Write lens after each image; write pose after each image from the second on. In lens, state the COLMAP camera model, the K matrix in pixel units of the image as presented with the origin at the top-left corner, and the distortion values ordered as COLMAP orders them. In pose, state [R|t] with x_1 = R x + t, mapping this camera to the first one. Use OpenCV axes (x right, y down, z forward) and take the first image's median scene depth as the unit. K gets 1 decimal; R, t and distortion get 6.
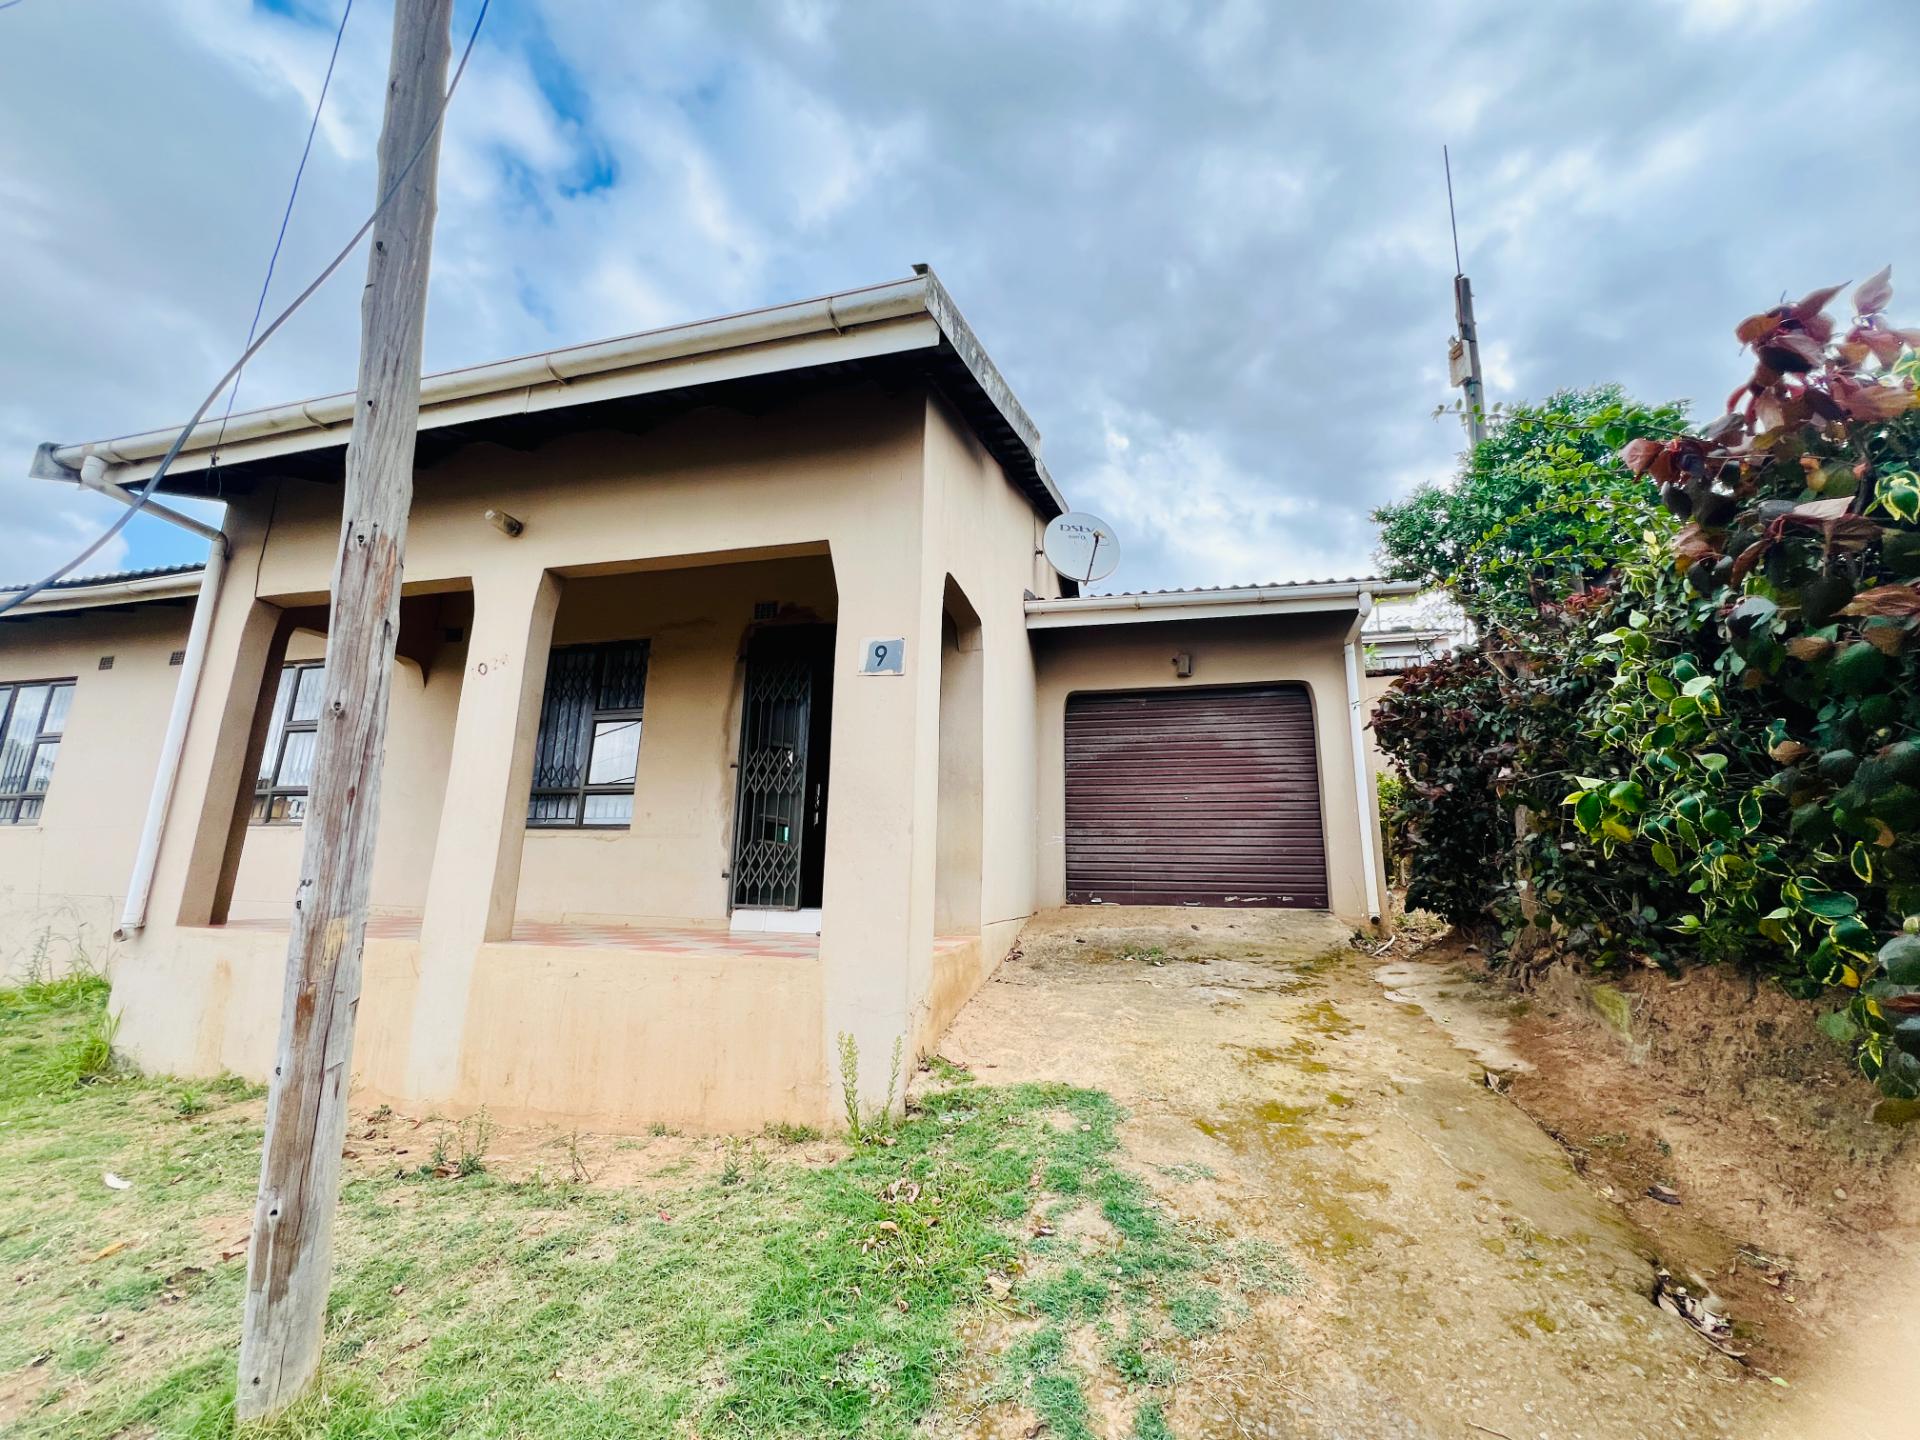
lens RADIAL K [[764.8, 0, 958.6], [0, 764.8, 717.2], [0, 0, 1]] dist [-0.003696, 0.001100]
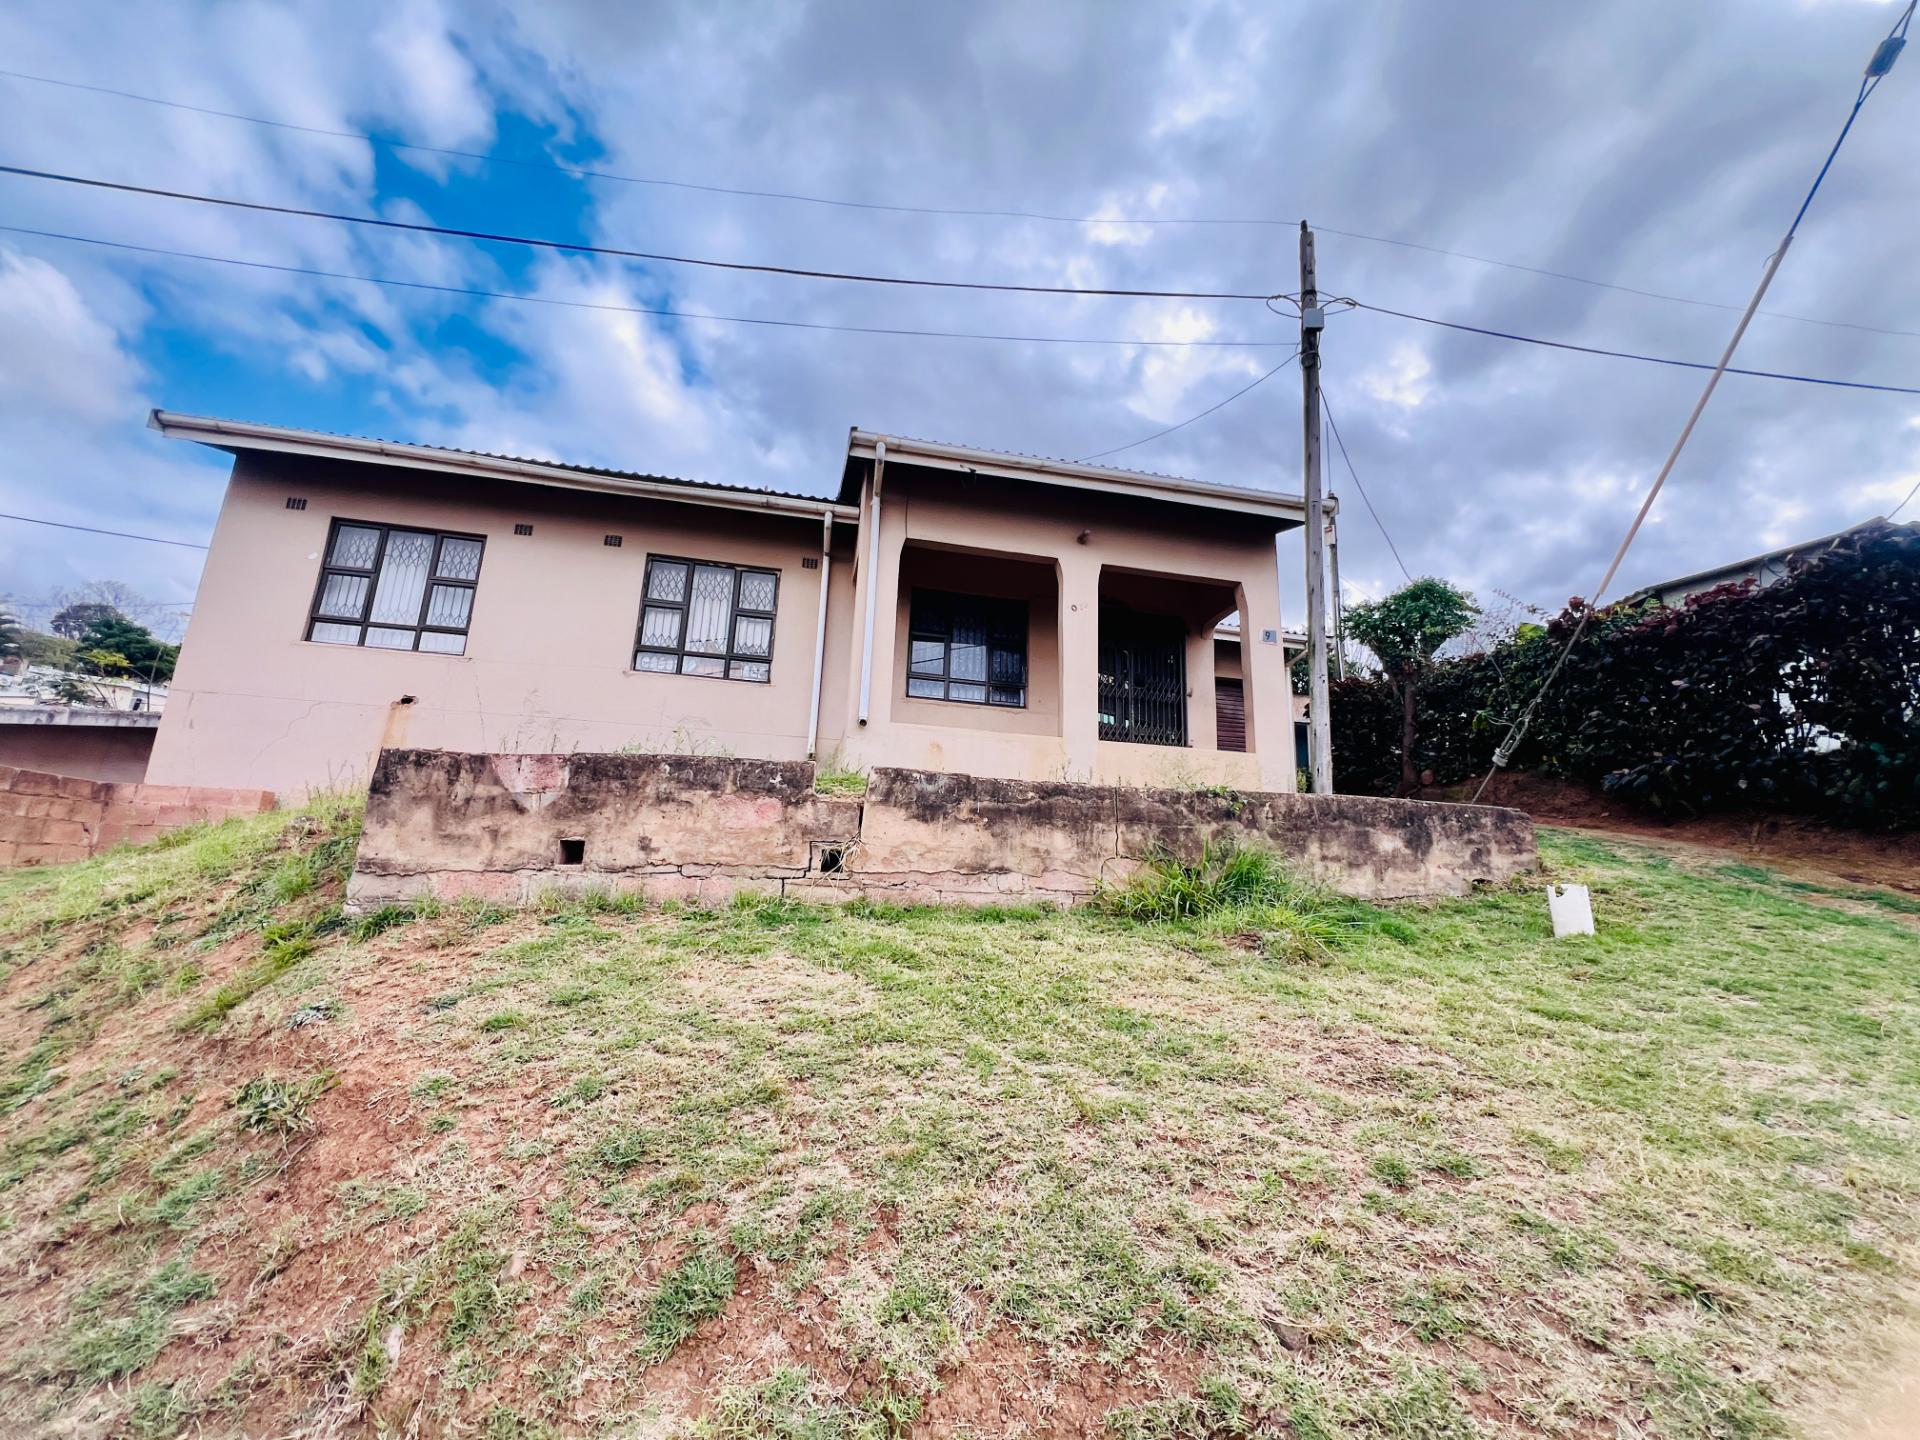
lens RADIAL K [[764.8, 0, 958.6], [0, 764.8, 717.2], [0, 0, 1]] dist [-0.003696, 0.001100]
pose [[0.895312, 0.118928, 0.429270, -1.383855], [-0.113974, 0.992782, -0.037335, 0.263054], [-0.430612, -0.015499, 0.902404, -0.528619]]
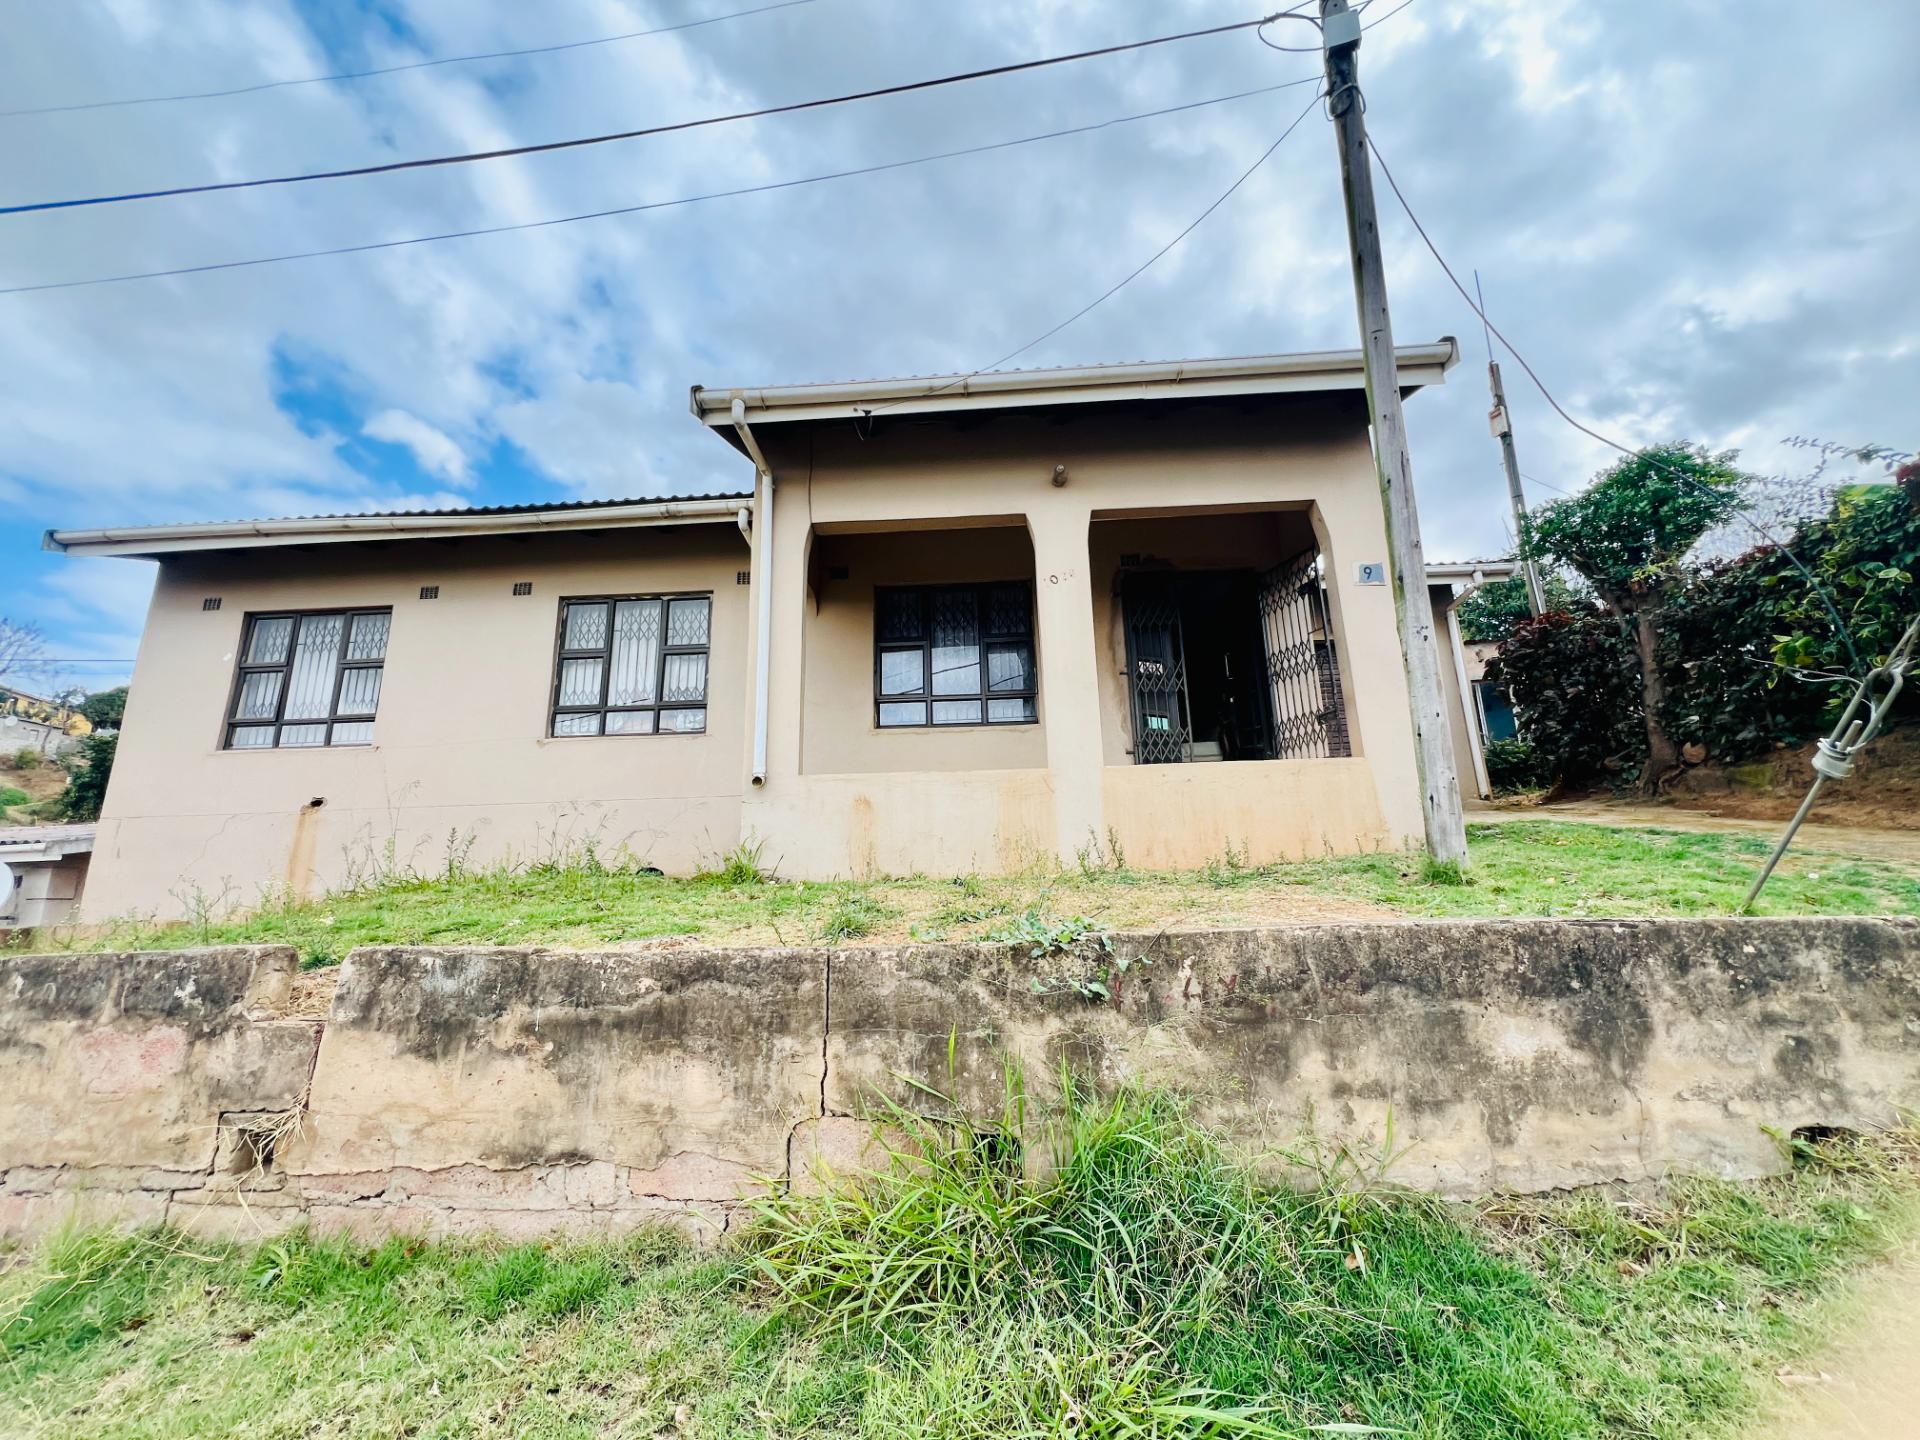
lens RADIAL K [[764.8, 0, 958.6], [0, 764.8, 717.2], [0, 0, 1]] dist [-0.003696, 0.001100]
pose [[0.977784, 0.004858, 0.209557, -0.876799], [0.000597, 0.999663, -0.025960, 0.179043], [-0.209612, 0.025509, 0.977452, -0.244894]]
